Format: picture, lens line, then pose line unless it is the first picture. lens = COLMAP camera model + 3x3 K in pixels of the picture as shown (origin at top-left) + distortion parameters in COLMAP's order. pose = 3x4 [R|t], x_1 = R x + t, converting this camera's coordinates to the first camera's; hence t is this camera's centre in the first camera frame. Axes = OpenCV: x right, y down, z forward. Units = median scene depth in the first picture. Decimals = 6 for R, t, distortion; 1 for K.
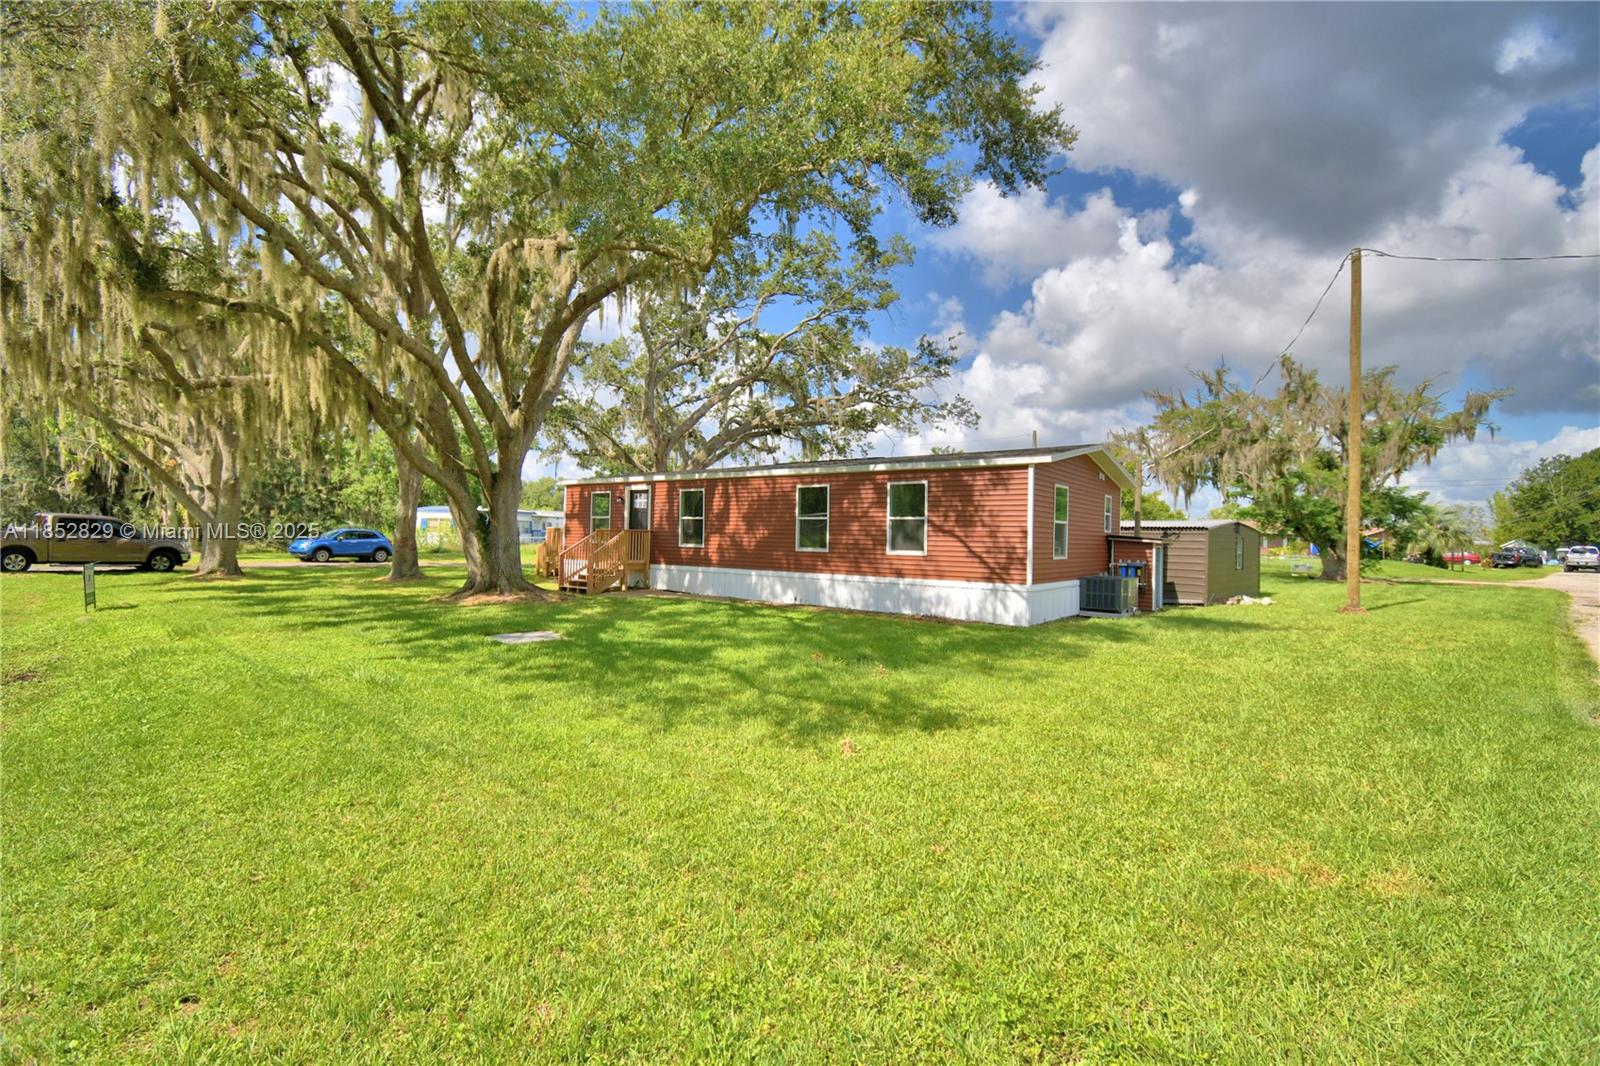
lens RADIAL K [[696.5, 0, 796.1], [0, 696.5, 529.0], [0, 0, 1]] dist [0.012722, -0.021655]
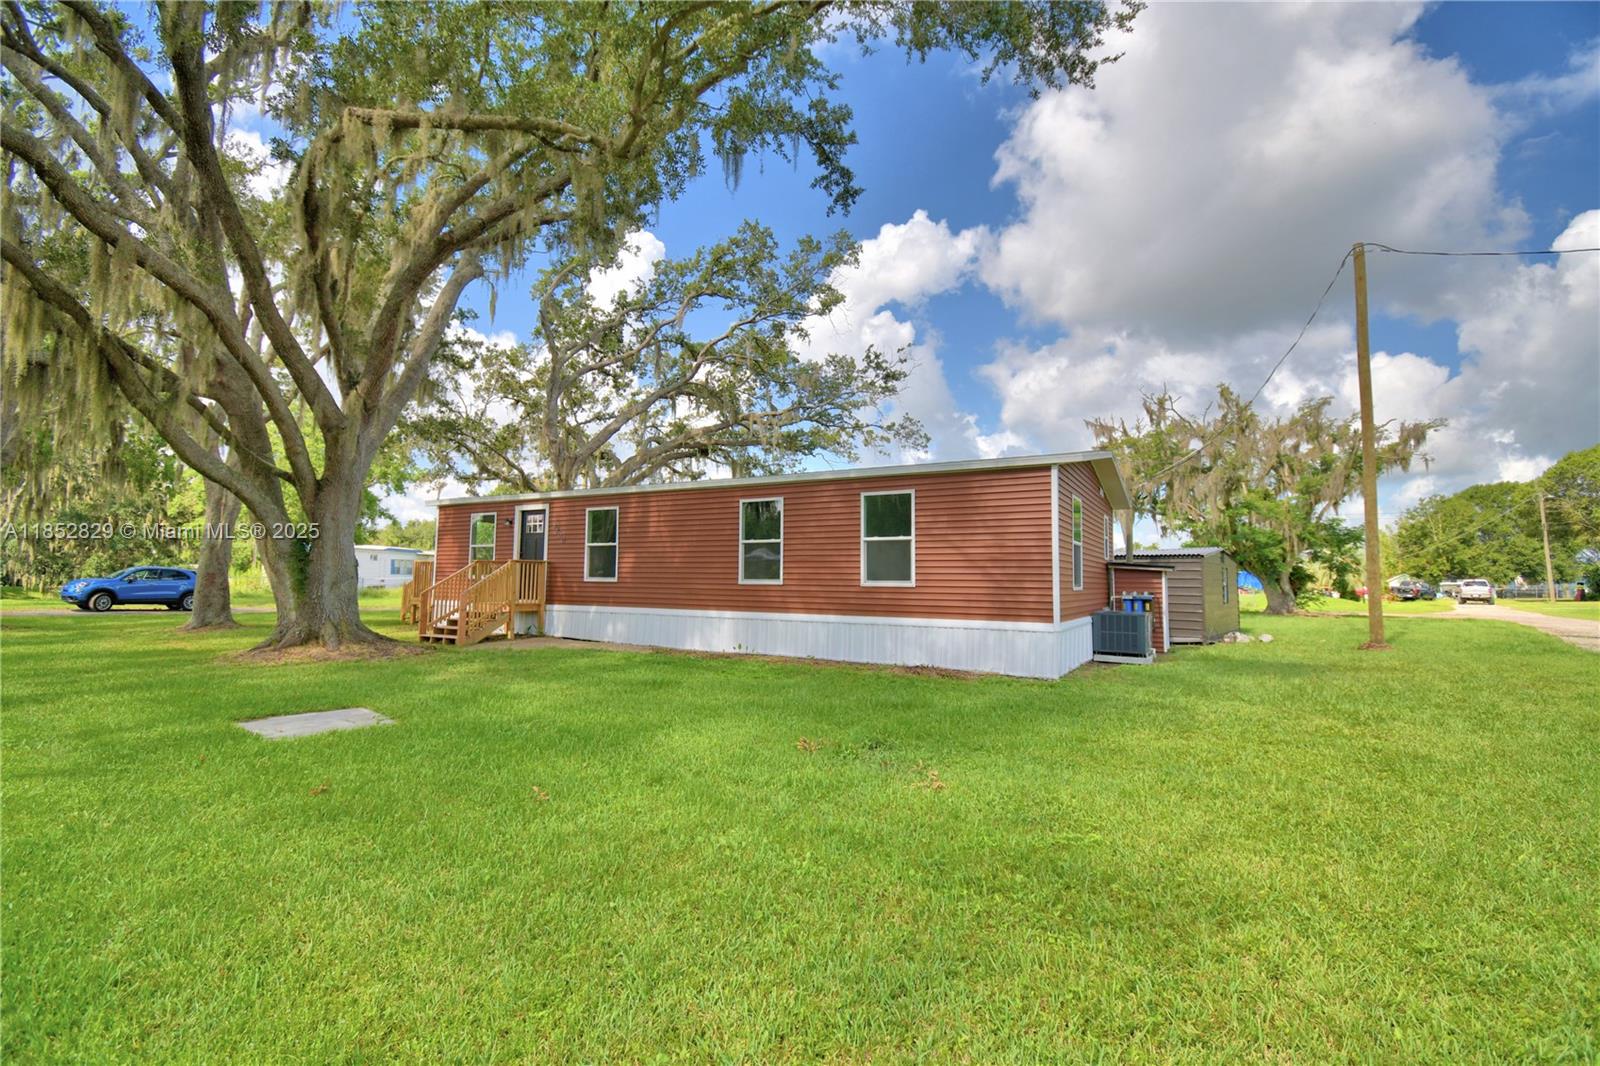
lens RADIAL K [[698.4, 0, 799.7], [0, 698.4, 531.2], [0, 0, 1]] dist [0.015978, -0.021812]
pose [[0.992344, 0.000591, 0.123500, -0.024633], [0.006421, 0.998389, -0.056373, 0.014586], [-0.123334, 0.056735, 0.990742, 0.185397]]
